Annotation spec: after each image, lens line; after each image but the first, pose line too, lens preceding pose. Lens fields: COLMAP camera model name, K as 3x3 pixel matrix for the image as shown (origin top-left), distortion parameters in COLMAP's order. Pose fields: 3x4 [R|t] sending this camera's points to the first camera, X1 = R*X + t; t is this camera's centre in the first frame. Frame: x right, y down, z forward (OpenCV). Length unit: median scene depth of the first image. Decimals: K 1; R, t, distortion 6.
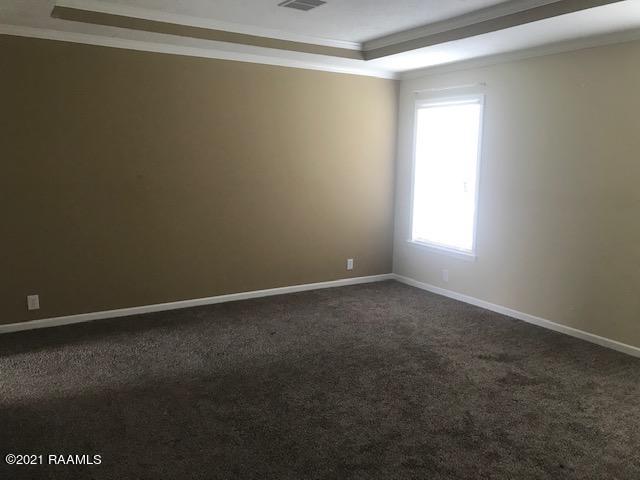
lens RADIAL K [[535.7, 0, 318.0], [0, 535.7, 240.6], [0, 0, 1]] dist [0.052500, -0.006418]
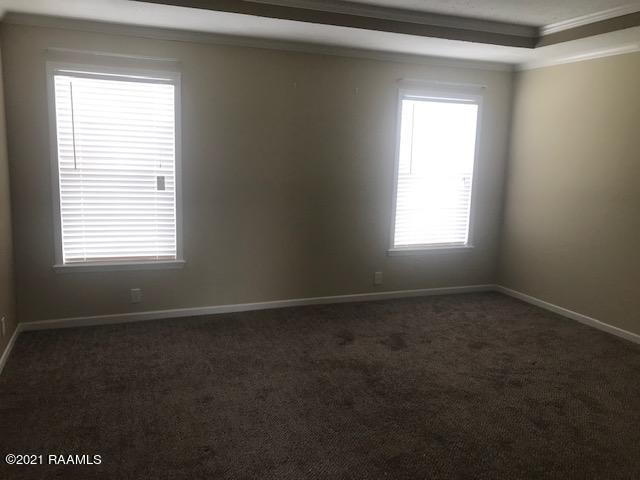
lens RADIAL K [[535.7, 0, 317.4], [0, 535.7, 237.8], [0, 0, 1]] dist [0.052500, -0.006418]
pose [[0.182067, -0.163489, 0.969599, -0.647099], [0.142690, 0.980035, 0.138455, -0.127293], [-0.972878, 0.113144, 0.201760, 0.793039]]
